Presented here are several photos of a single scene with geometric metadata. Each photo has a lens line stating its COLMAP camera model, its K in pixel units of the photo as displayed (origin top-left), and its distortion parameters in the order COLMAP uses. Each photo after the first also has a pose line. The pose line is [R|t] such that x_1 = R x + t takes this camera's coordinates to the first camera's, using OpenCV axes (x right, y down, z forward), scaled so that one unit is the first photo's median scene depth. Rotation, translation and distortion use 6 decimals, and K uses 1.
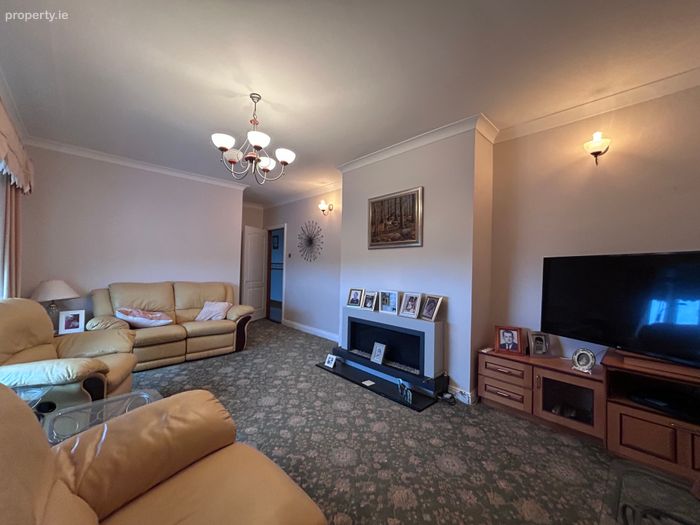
lens RADIAL K [[280.3, 0, 349.4], [0, 280.3, 263.5], [0, 0, 1]] dist [0.001480, -0.000008]
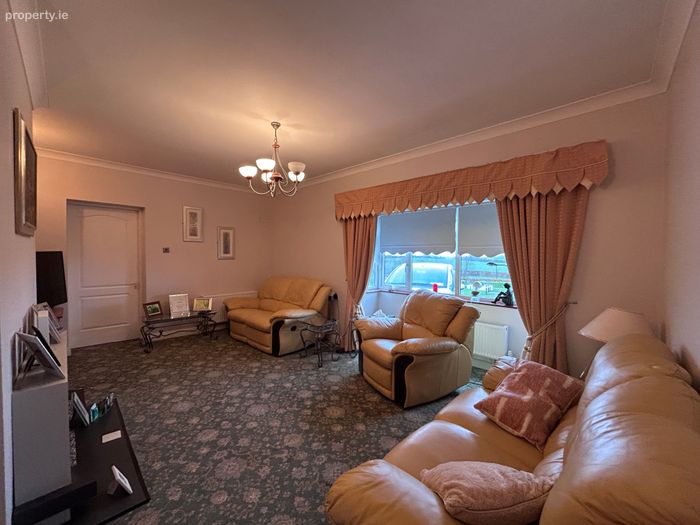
lens RADIAL K [[280.3, 0, 350.6], [0, 280.3, 260.5], [0, 0, 1]] dist [0.001480, -0.000008]
pose [[-0.998793, -0.028624, -0.039925, -0.591350], [-0.028896, 0.999563, 0.006244, -0.038414], [0.039729, 0.007390, -0.999183, 2.101570]]
